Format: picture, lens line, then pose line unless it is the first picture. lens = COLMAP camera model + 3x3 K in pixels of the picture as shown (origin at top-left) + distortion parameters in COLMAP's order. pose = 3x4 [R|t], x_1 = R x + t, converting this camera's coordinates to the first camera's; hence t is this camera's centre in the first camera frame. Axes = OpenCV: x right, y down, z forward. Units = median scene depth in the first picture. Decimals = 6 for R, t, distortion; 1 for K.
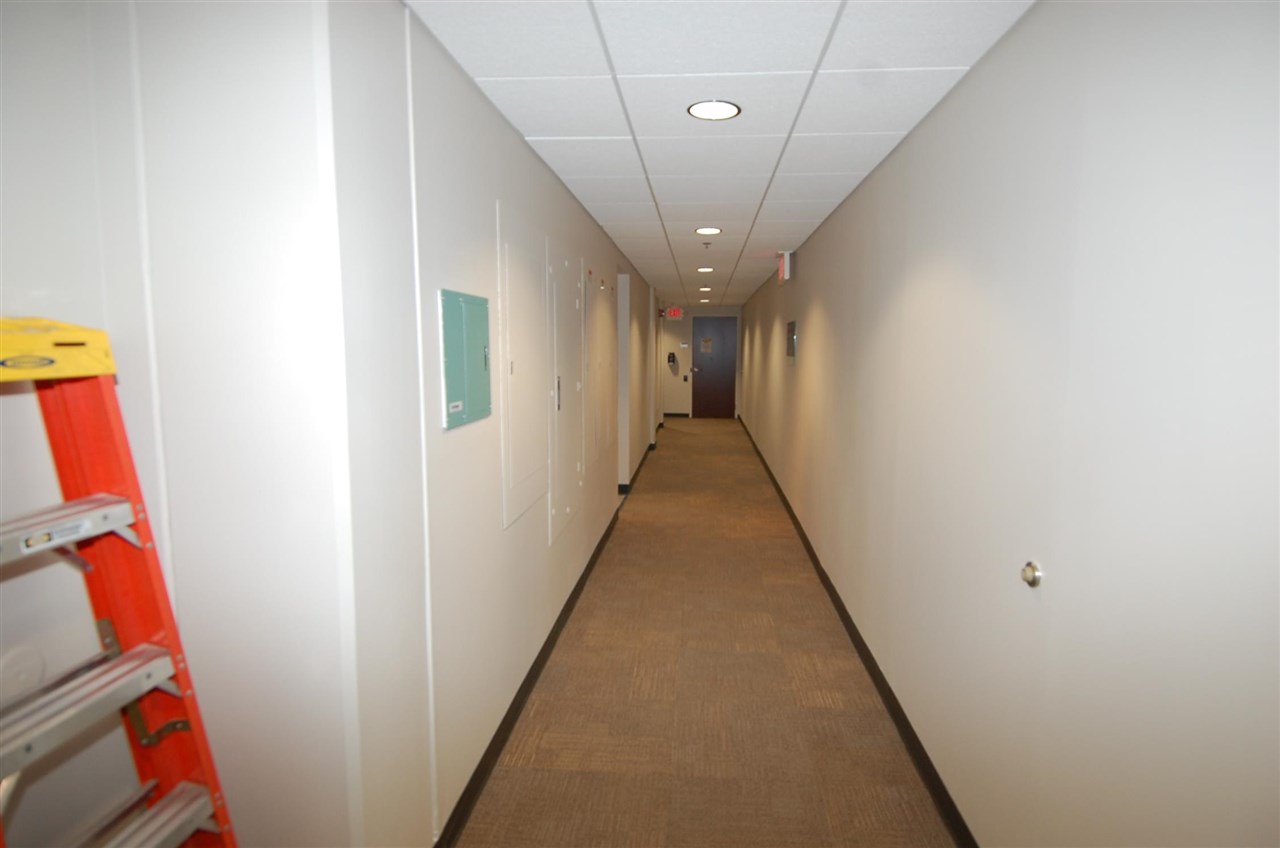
lens RADIAL K [[668.5, 0, 657.2], [0, 668.5, 418.8], [0, 0, 1]] dist [0.056727, -0.062150]
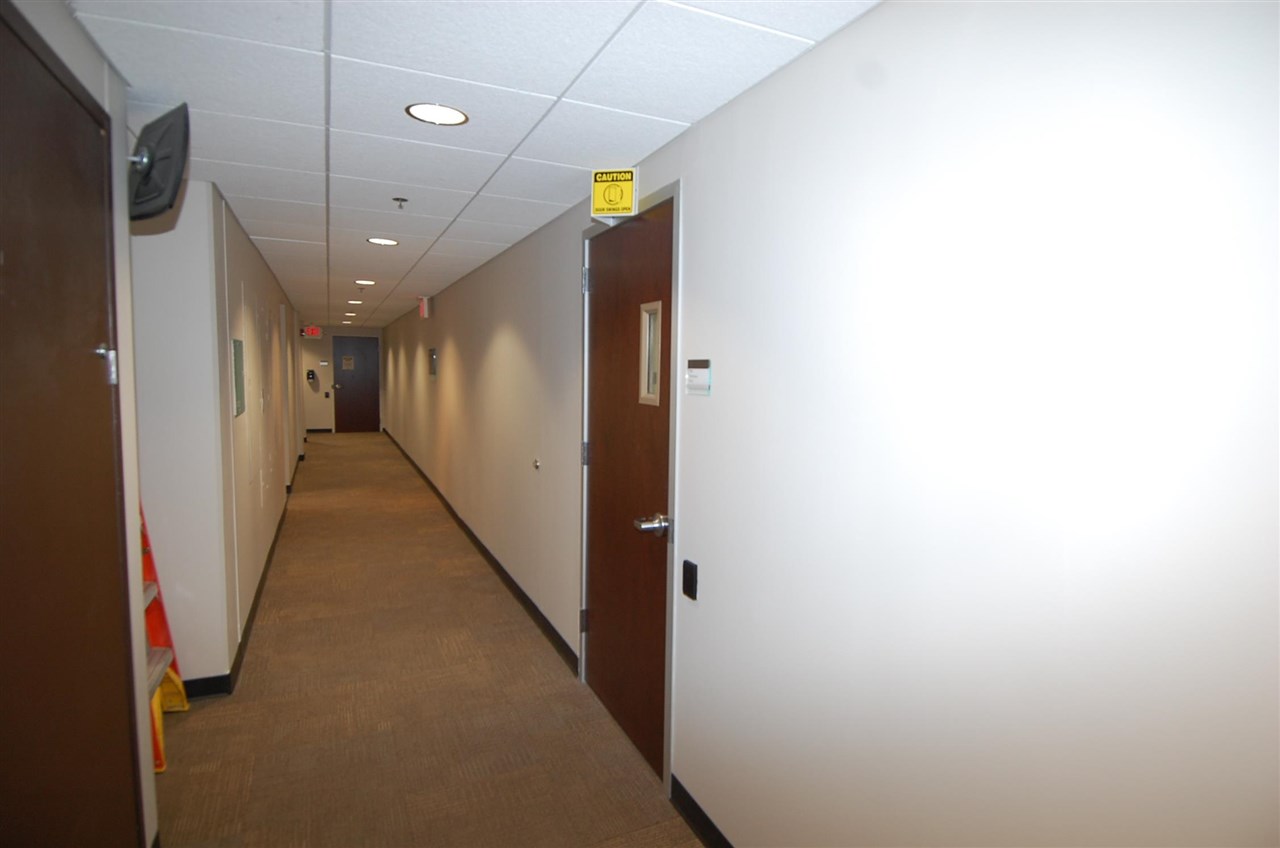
lens RADIAL K [[668.5, 0, 657.2], [0, 668.5, 418.8], [0, 0, 1]] dist [0.056727, -0.062150]
pose [[0.868357, -0.031728, 0.494923, -0.041703], [0.044309, 0.998924, -0.013704, 0.017709], [-0.493956, 0.033829, 0.868829, -0.206430]]
